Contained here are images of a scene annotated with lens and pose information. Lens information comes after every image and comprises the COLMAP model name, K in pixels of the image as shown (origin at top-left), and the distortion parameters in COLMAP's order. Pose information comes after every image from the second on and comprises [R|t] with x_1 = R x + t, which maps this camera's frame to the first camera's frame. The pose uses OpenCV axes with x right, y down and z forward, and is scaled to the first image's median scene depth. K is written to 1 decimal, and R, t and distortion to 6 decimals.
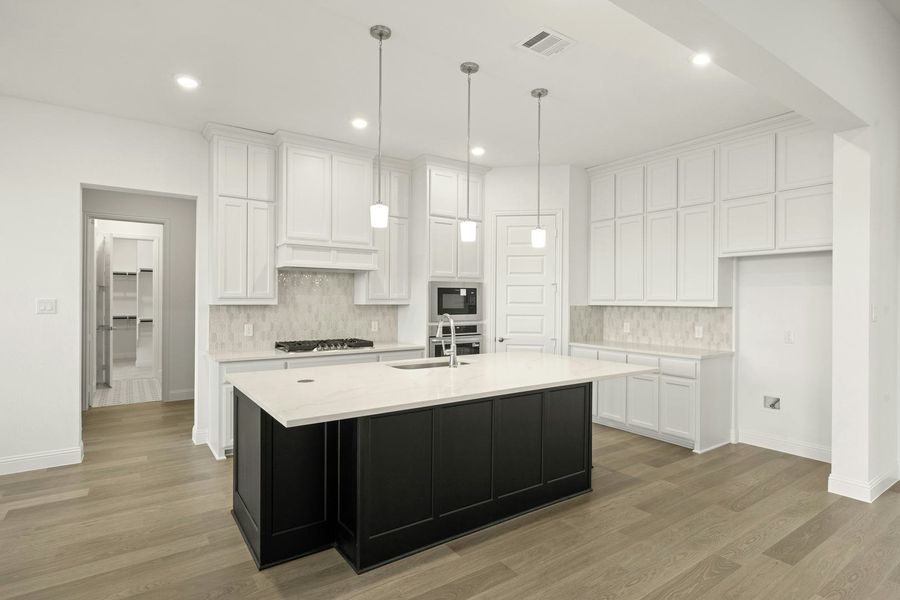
lens RADIAL K [[469.1, 0, 450.0], [0, 469.1, 300.0], [0, 0, 1]] dist [0.001944, 0.000925]
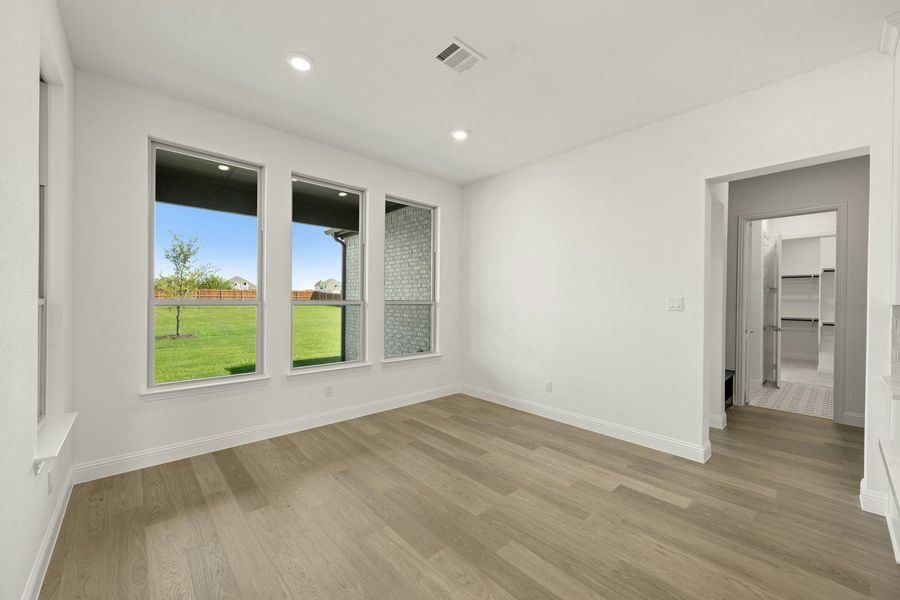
lens RADIAL K [[351.3, 0, 450.0], [0, 351.3, 300.0], [0, 0, 1]] dist [0.000110, 0.000193]
pose [[0.129622, -0.003958, -0.991556, -0.076781], [-0.007872, 0.999956, -0.005020, 0.007613], [0.991532, 0.008456, 0.129586, 0.233101]]
